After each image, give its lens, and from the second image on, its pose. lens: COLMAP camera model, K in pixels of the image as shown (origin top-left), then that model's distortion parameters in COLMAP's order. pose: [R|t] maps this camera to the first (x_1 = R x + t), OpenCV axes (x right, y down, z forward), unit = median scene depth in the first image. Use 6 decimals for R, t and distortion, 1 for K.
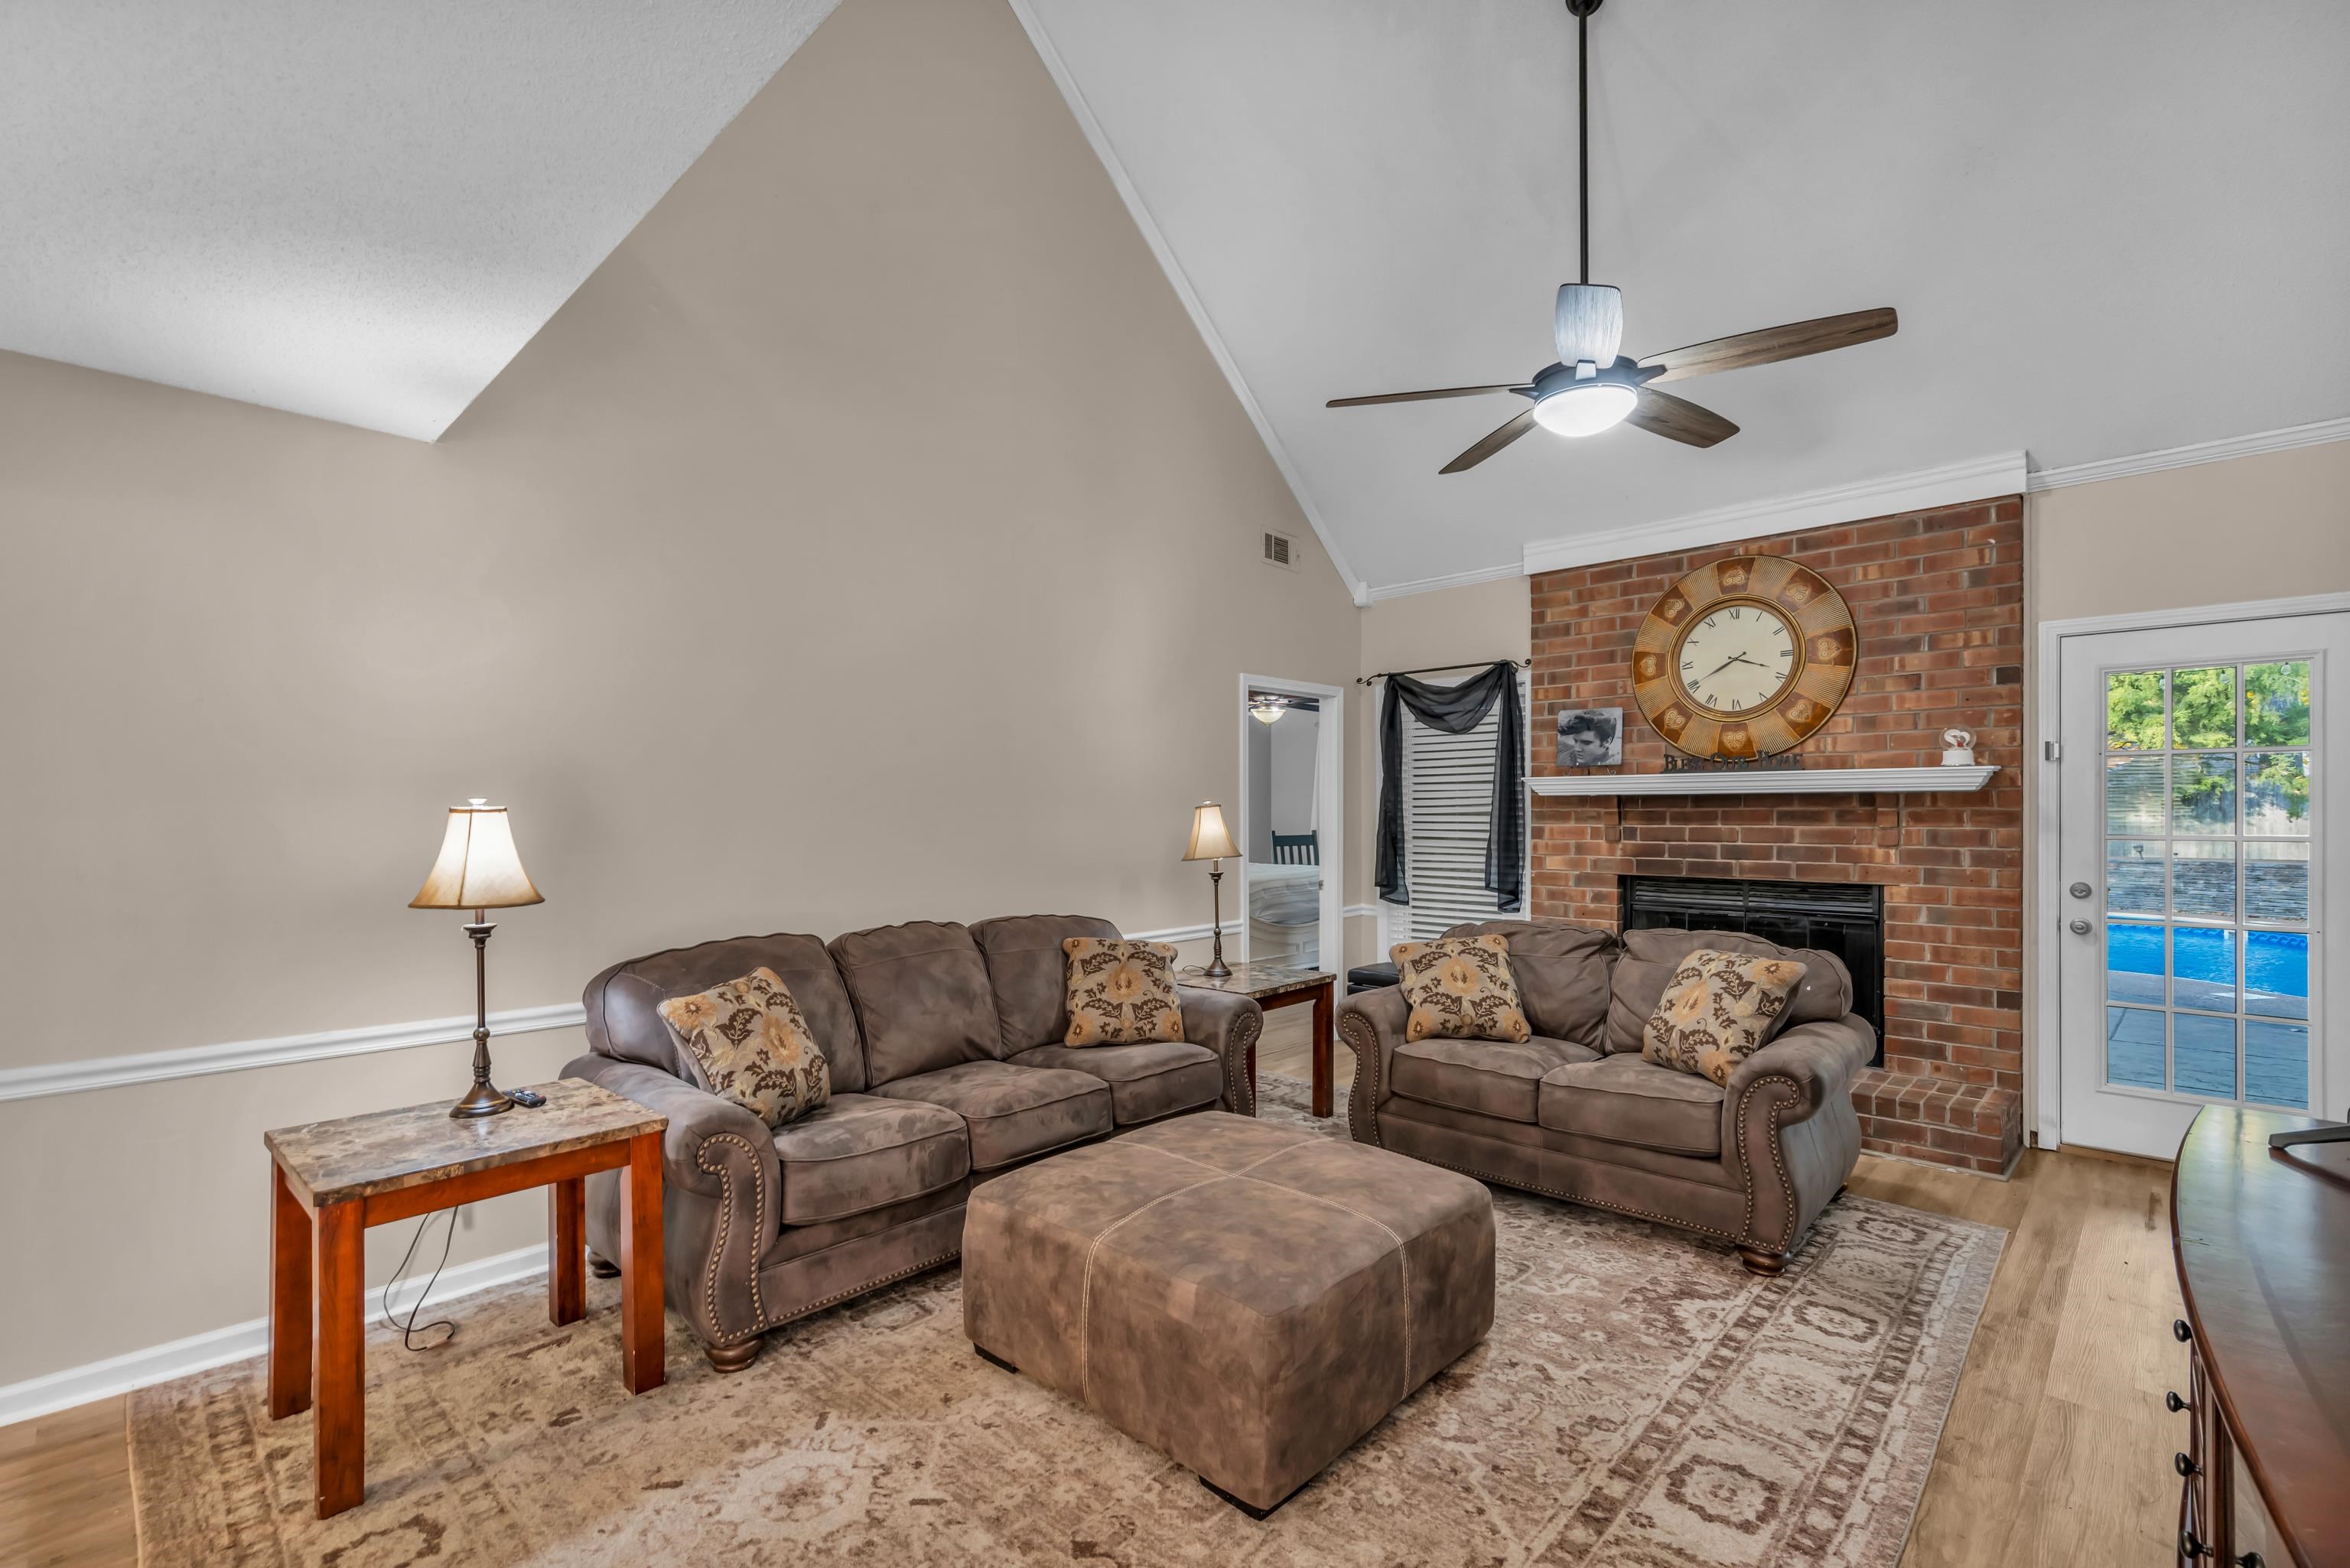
lens RADIAL K [[1038.2, 0, 1189.4], [0, 1038.2, 800.1], [0, 0, 1]] dist [0.001192, 0.000052]
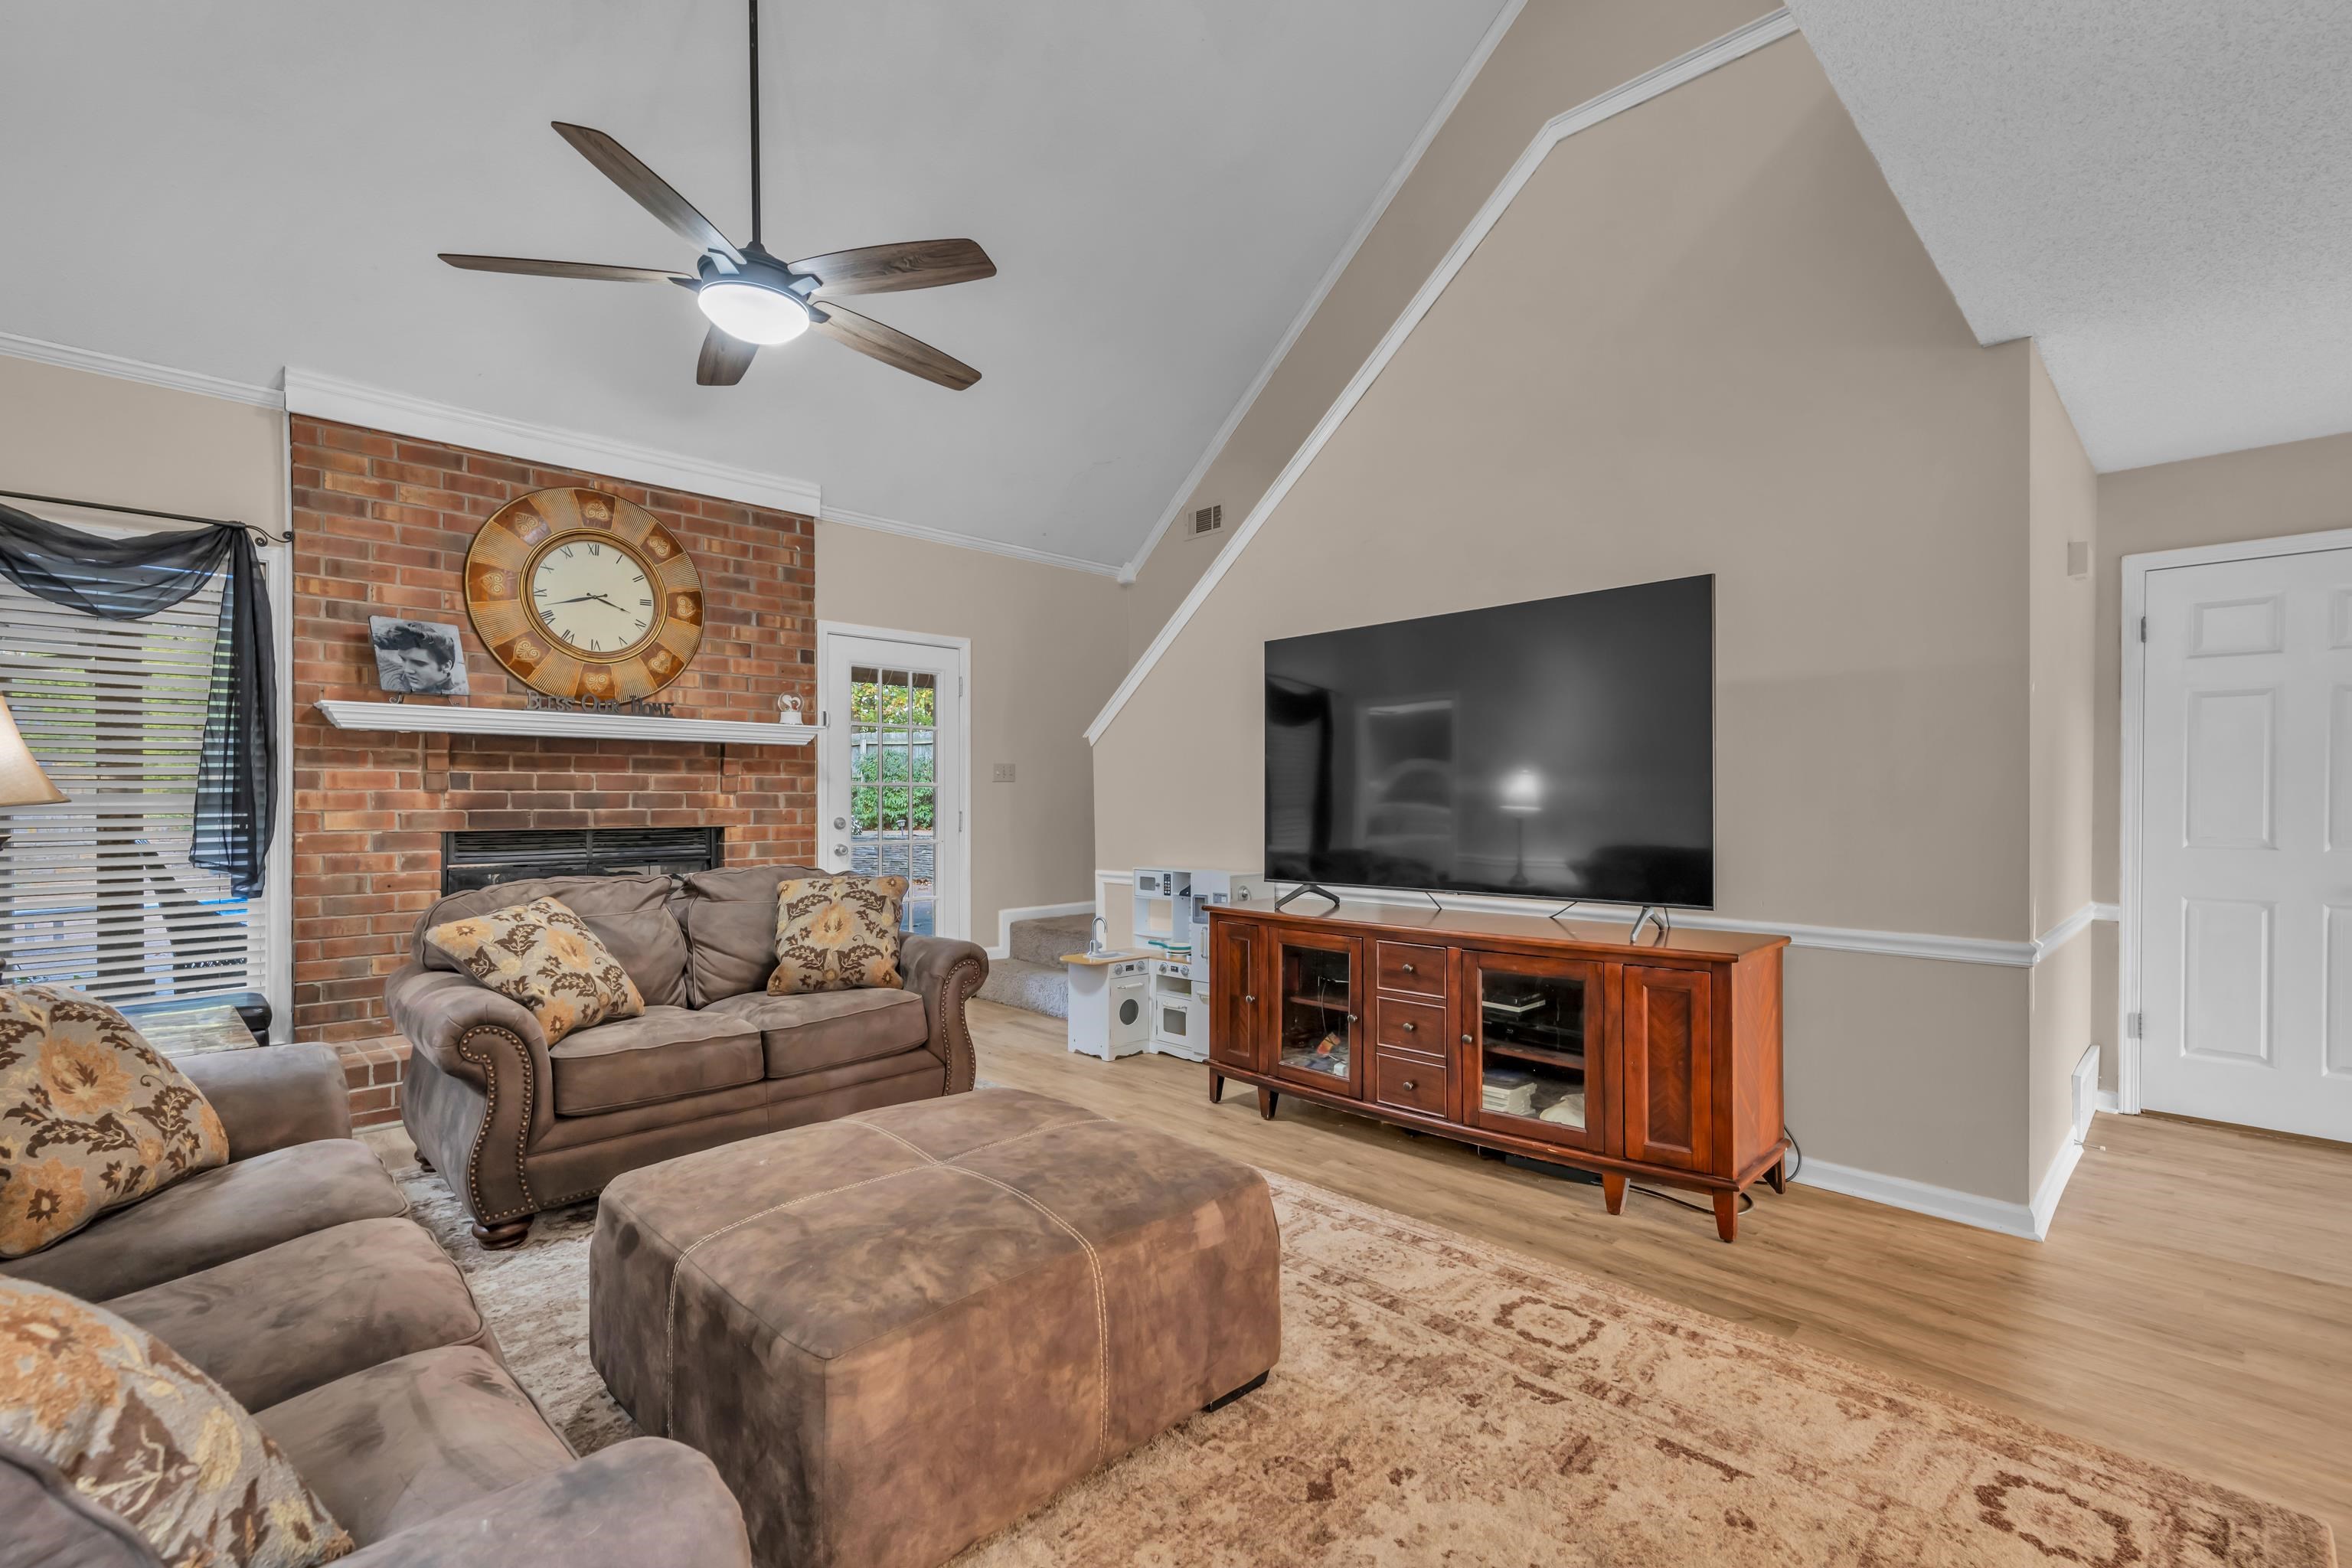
lens RADIAL K [[1045.2, 0, 1176.0], [0, 1045.2, 784.0], [0, 0, 1]] dist [0.000627, 0.000031]
pose [[0.032296, 0.019053, 0.999297, -0.437186], [-0.008871, 0.999784, -0.018775, 0.051471], [-0.999439, -0.008258, 0.032458, 0.467443]]
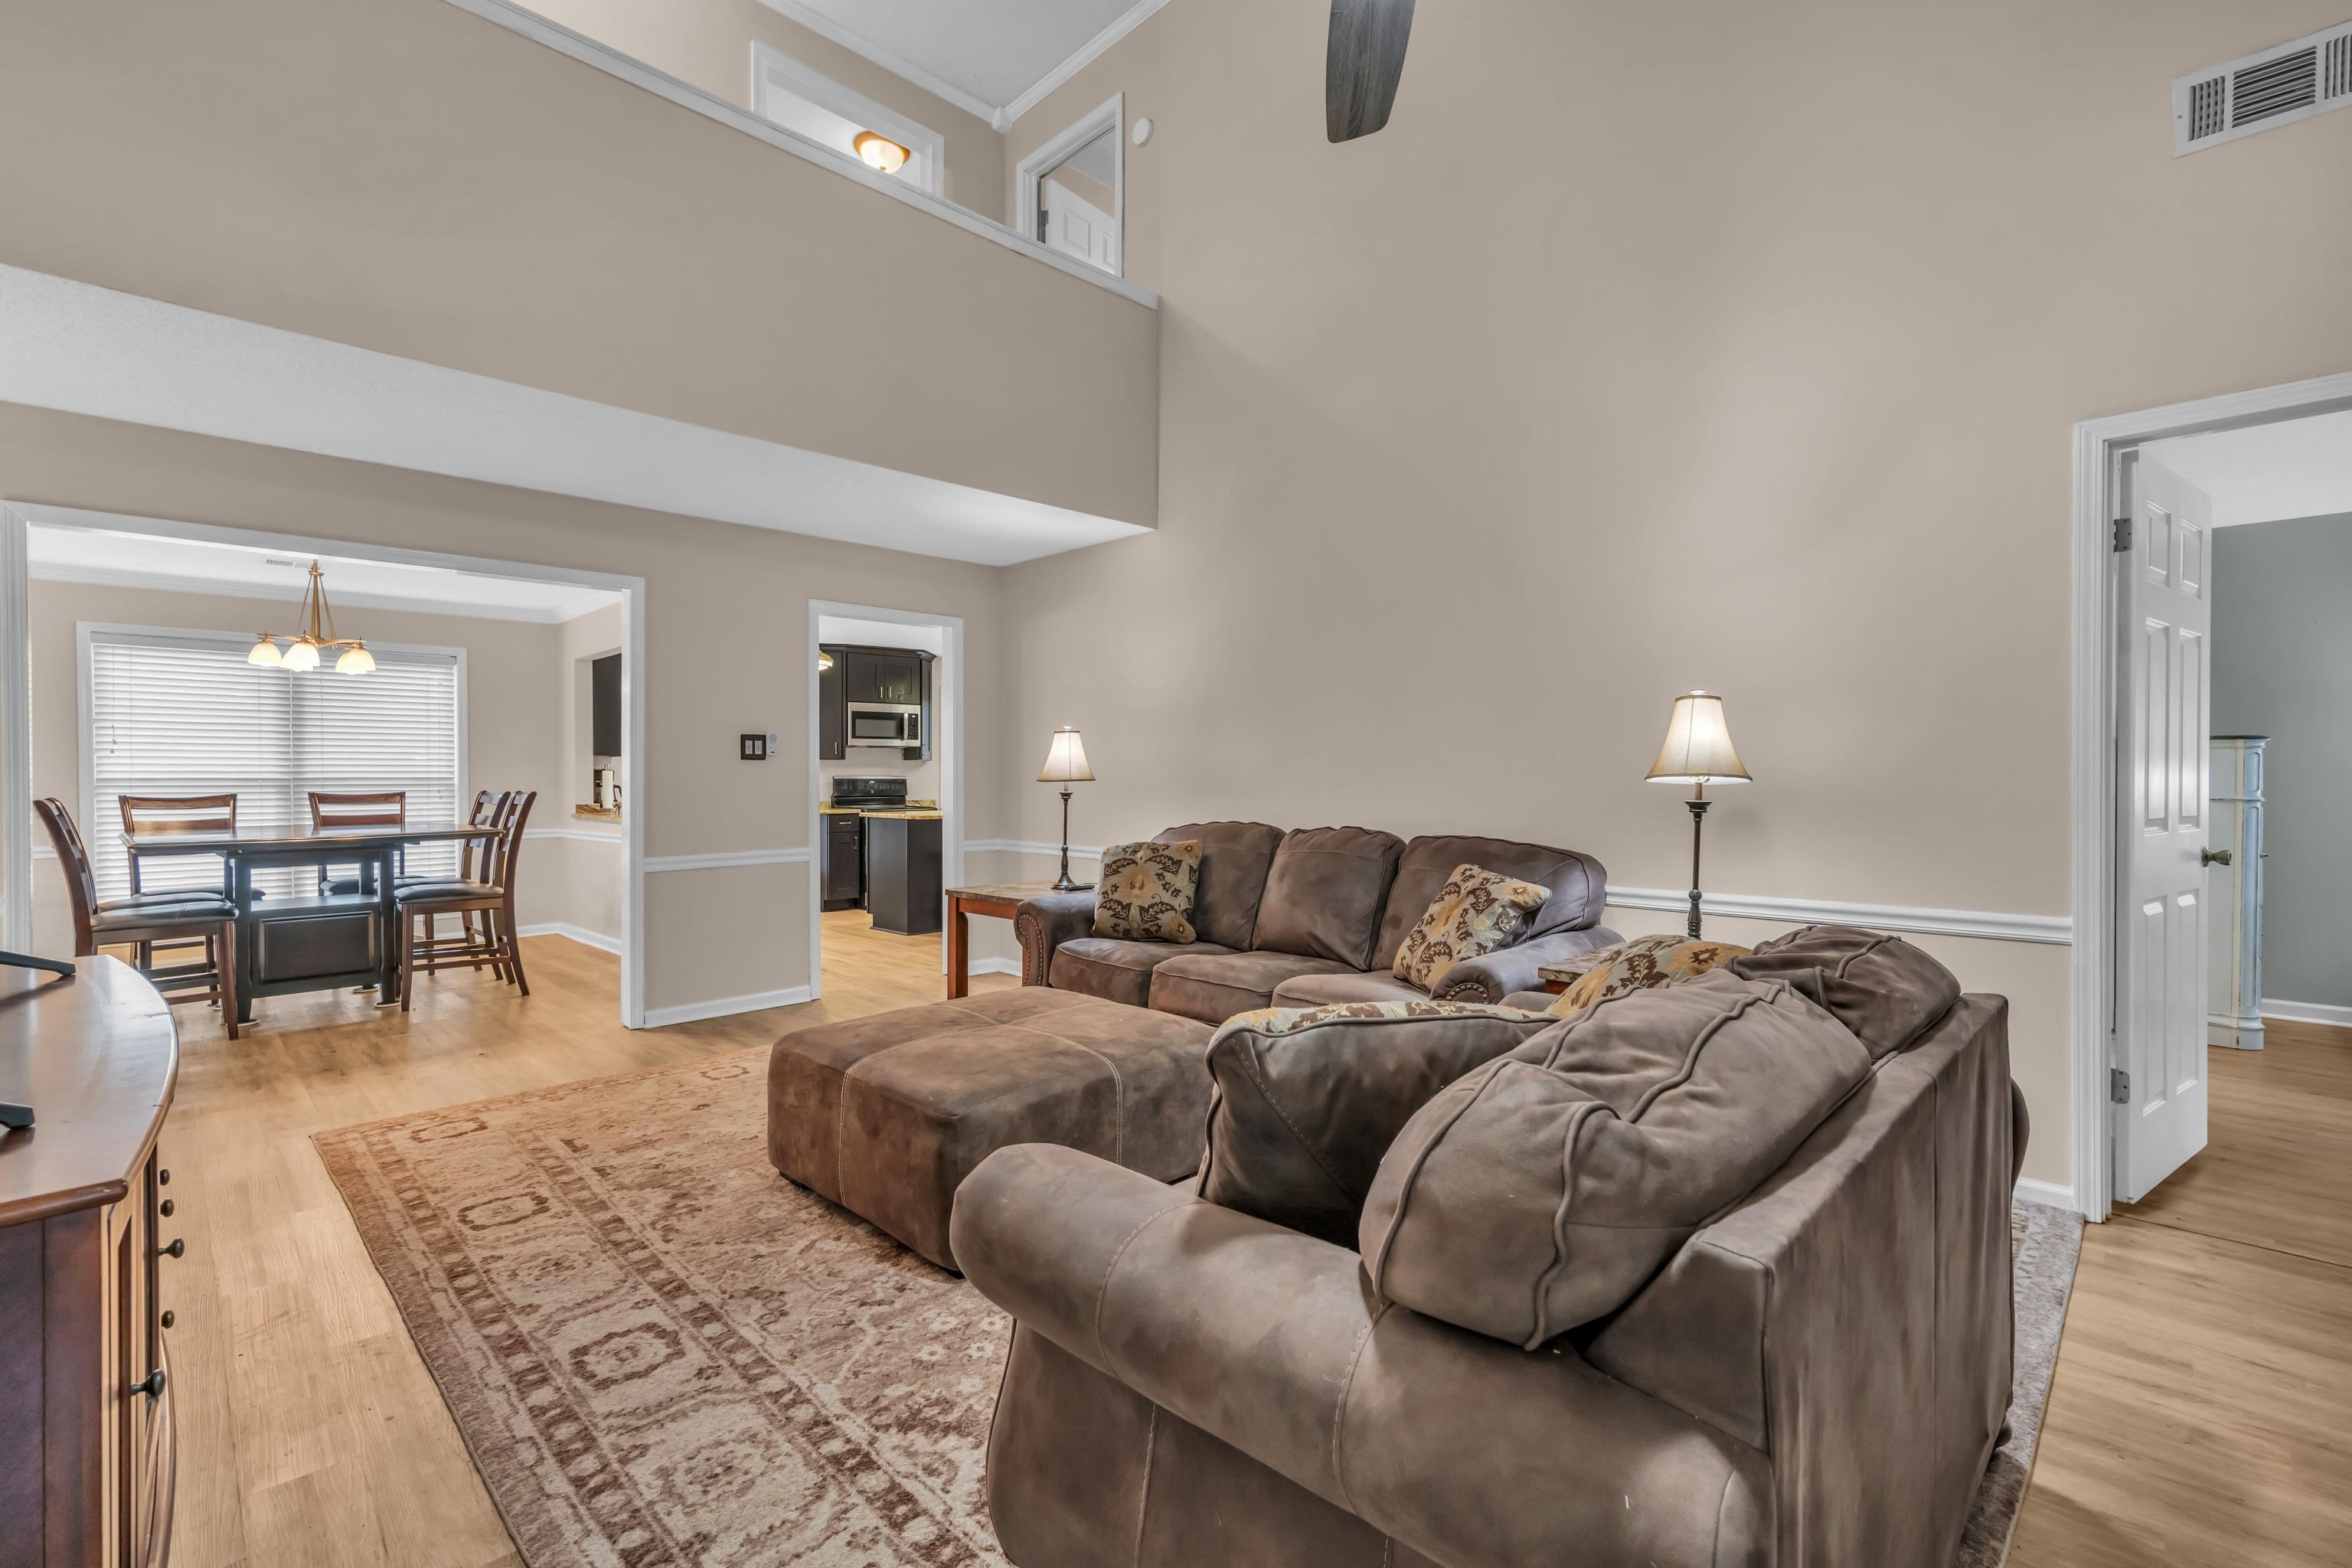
lens RADIAL K [[1020.4, 0, 1176.0], [0, 1020.4, 784.0], [0, 0, 1]] dist [-0.000286, 0.000001]
pose [[-0.025612, 0.015737, -0.999548, 0.681729], [0.011805, 0.999811, 0.015438, 0.045712], [0.999602, -0.011404, -0.025793, 0.718268]]
